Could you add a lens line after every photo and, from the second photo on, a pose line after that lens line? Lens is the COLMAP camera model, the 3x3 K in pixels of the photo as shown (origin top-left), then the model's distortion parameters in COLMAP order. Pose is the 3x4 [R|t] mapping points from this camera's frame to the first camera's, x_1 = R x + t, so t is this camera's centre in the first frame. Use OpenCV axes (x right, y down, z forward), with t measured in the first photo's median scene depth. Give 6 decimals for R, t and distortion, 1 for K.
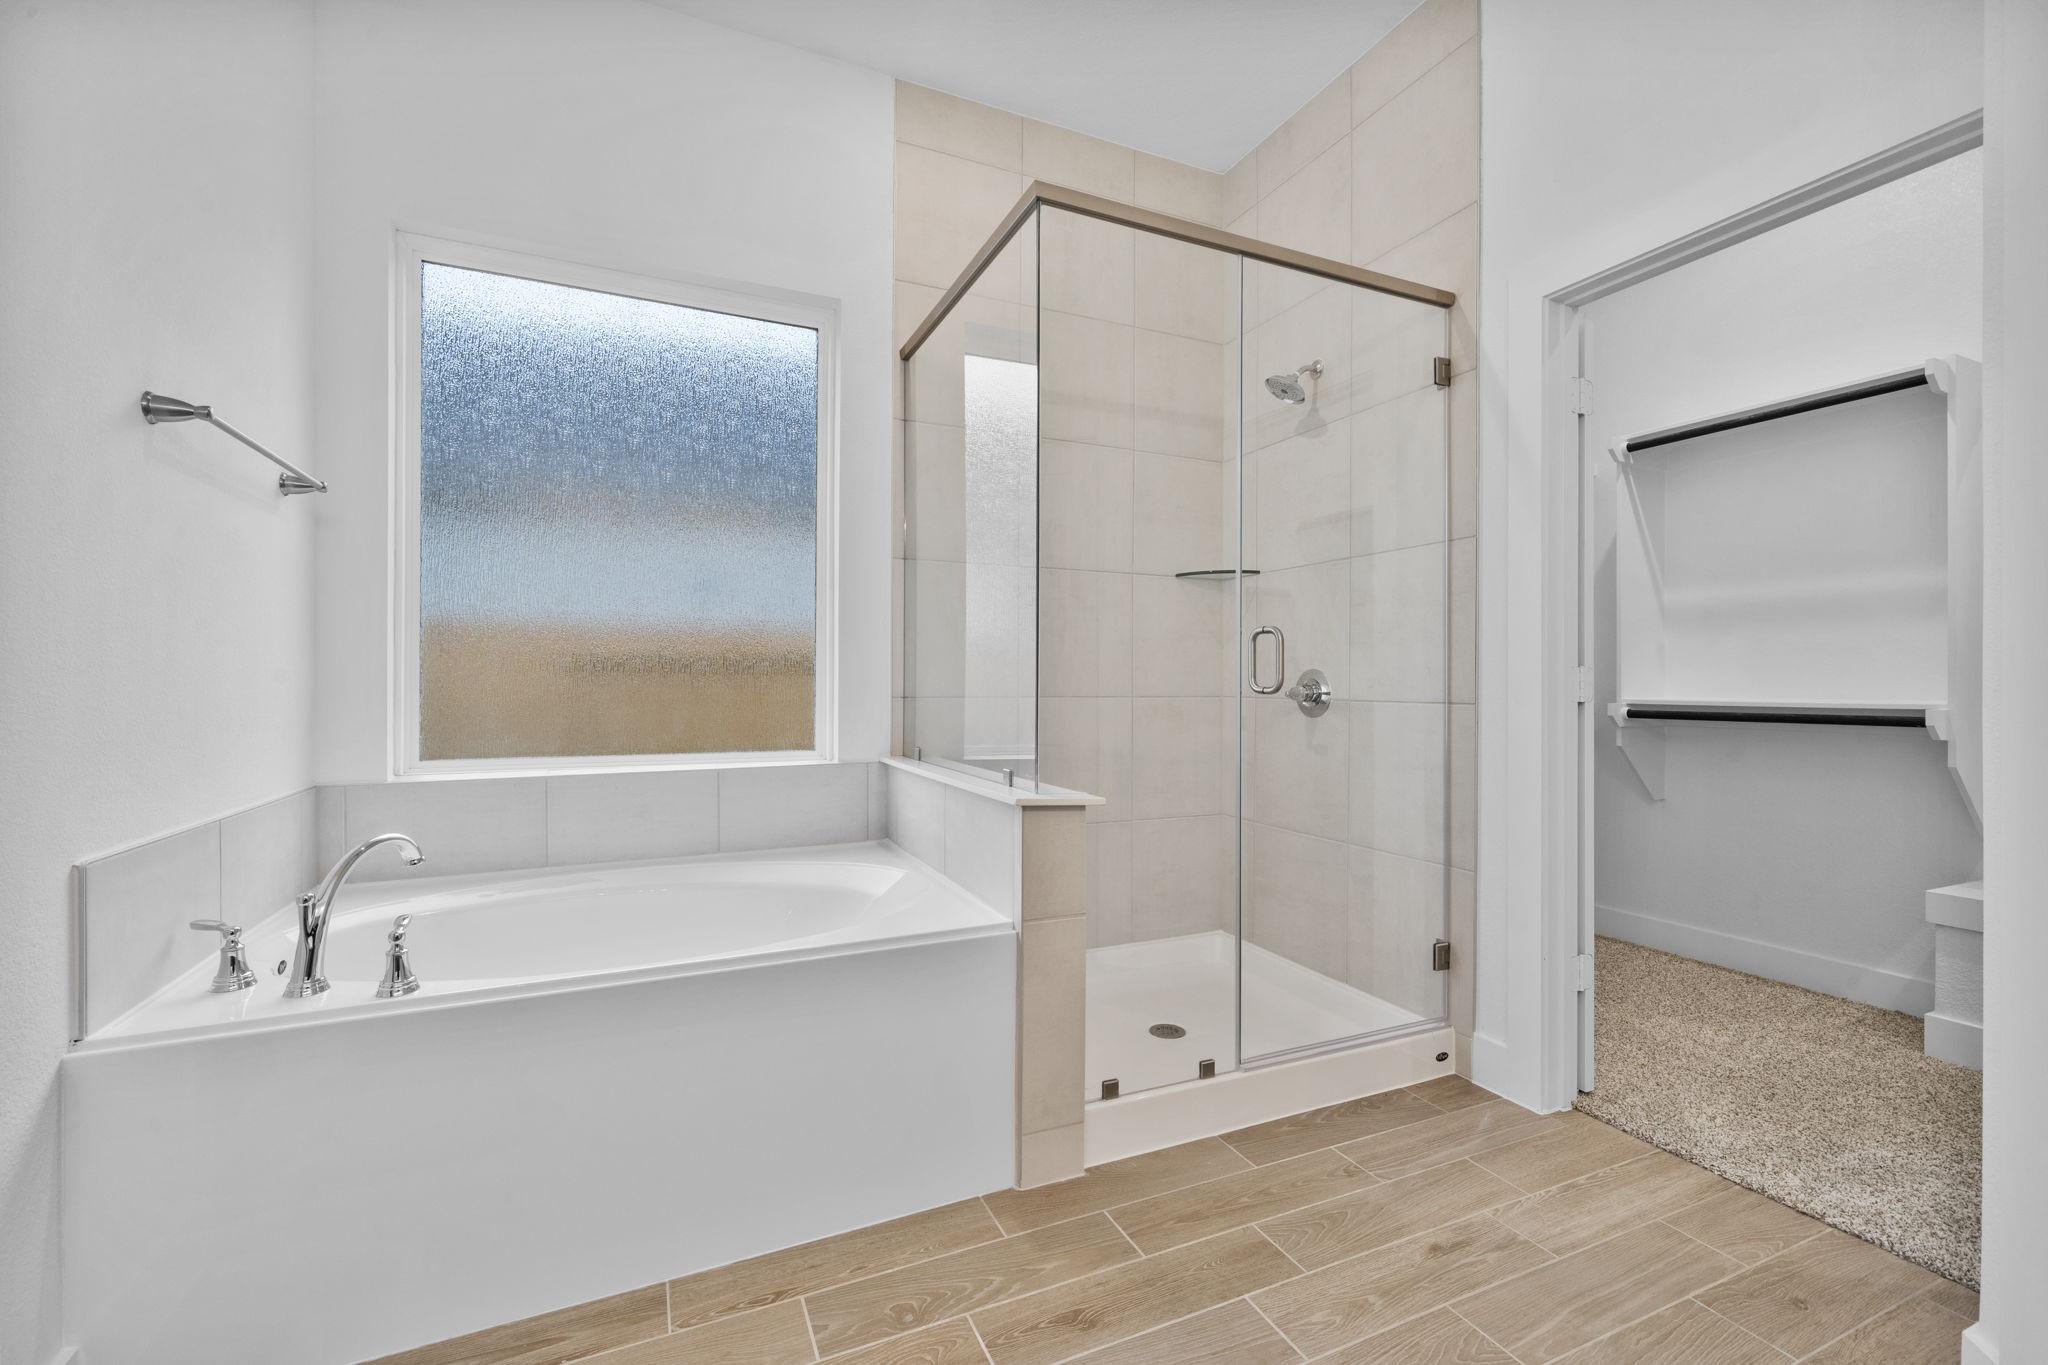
lens RADIAL K [[875.5, 0, 1024.6], [0, 875.5, 675.1], [0, 0, 1]] dist [-0.001895, 0.000168]
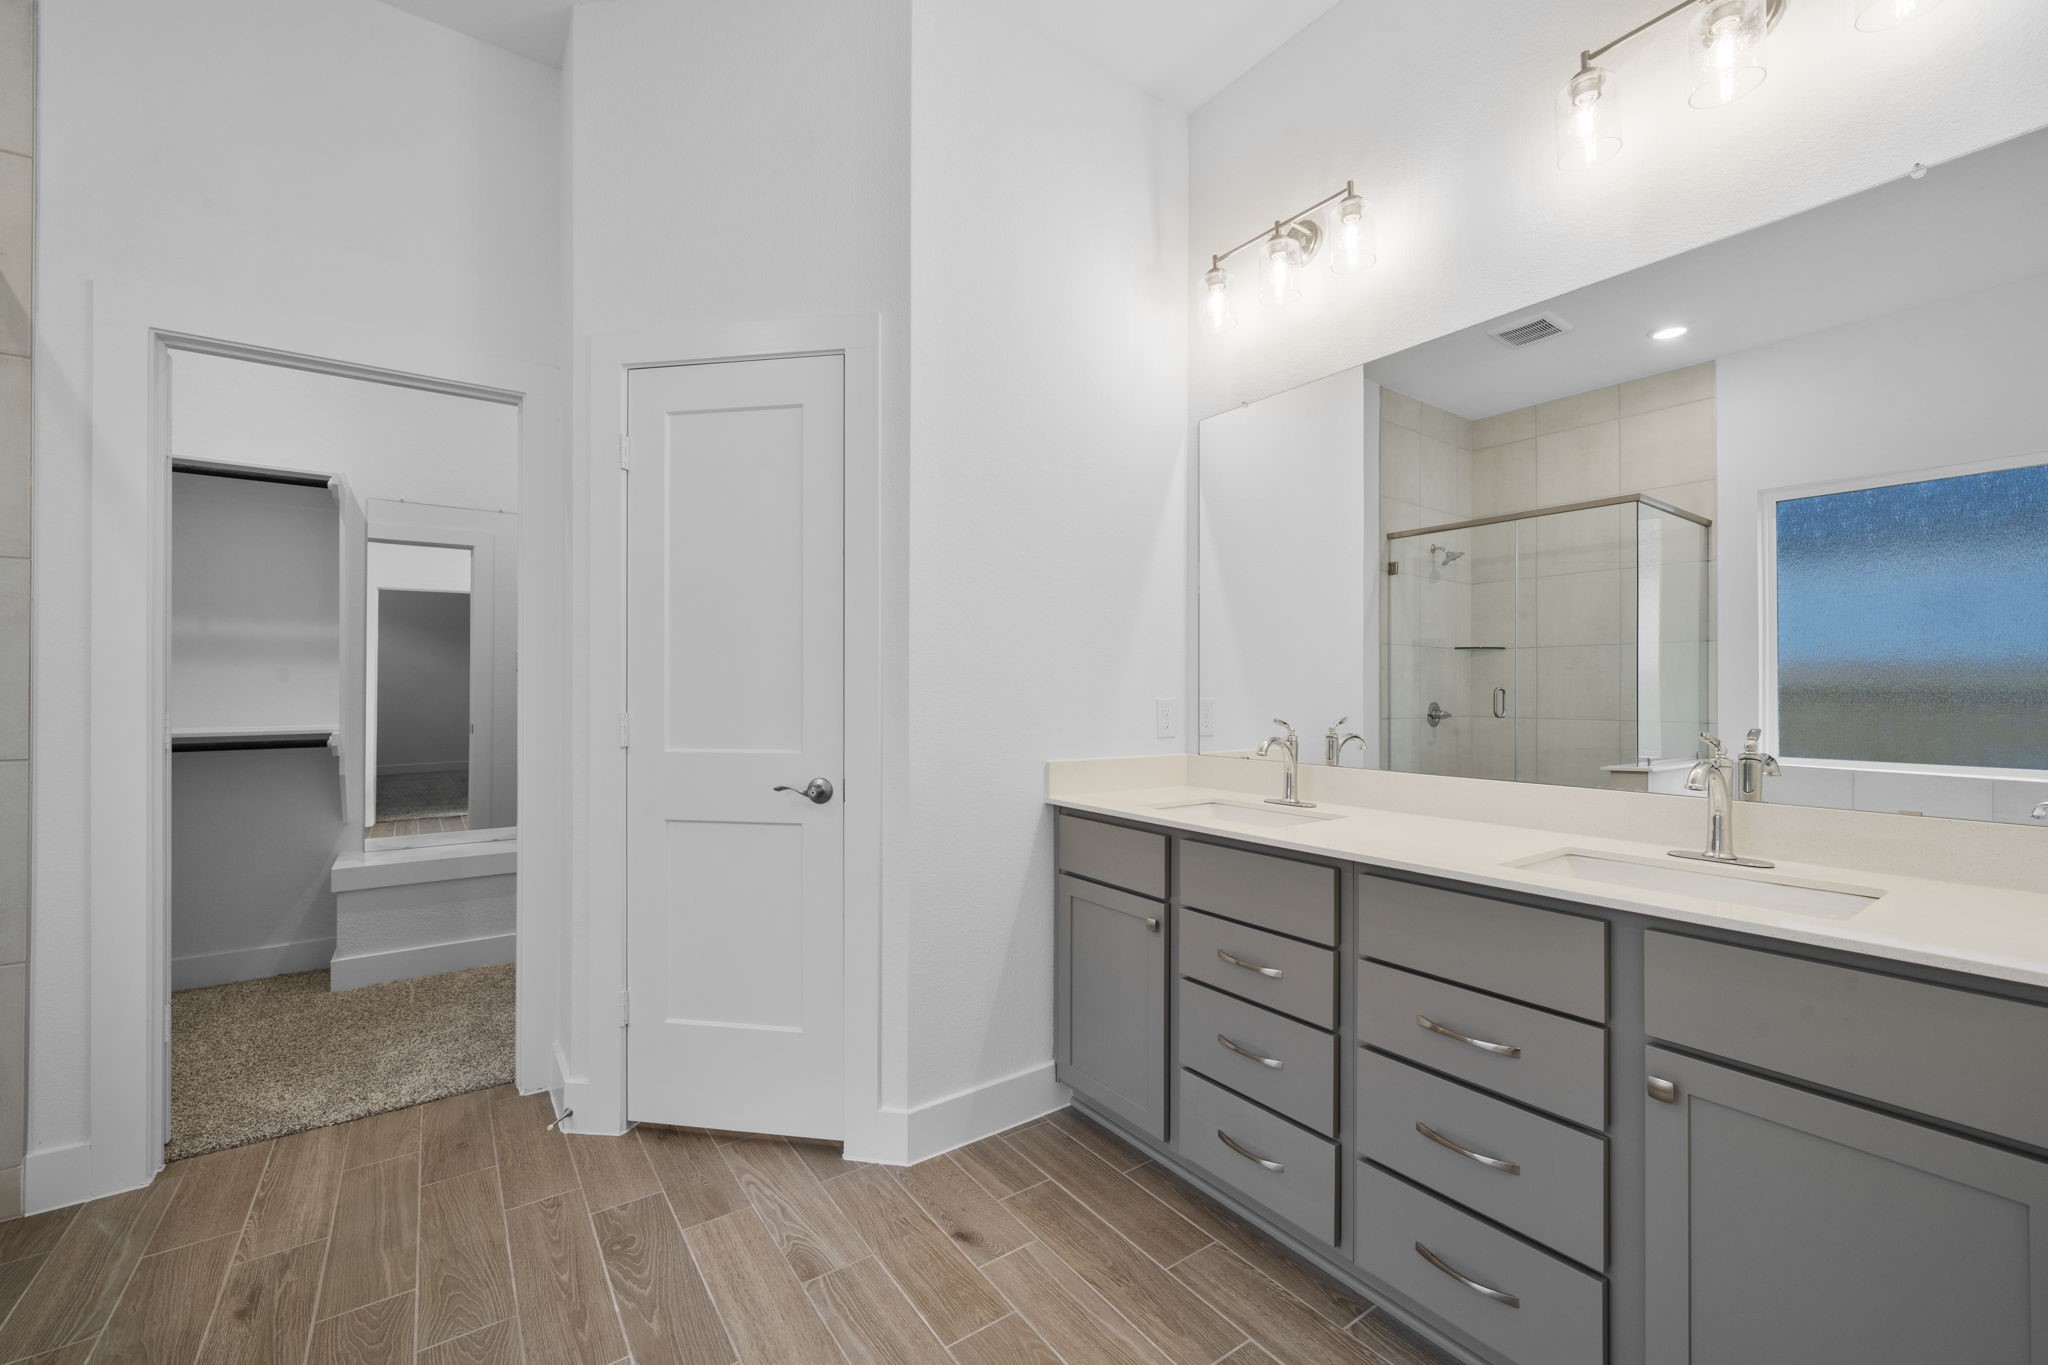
lens RADIAL K [[875.5, 0, 1024.6], [0, 875.5, 675.1], [0, 0, 1]] dist [-0.001895, 0.000168]
pose [[-0.214036, 0.001658, 0.976824, -0.670789], [-0.010398, 0.999938, -0.003976, -0.075783], [-0.976770, -0.011007, -0.214005, 0.335273]]
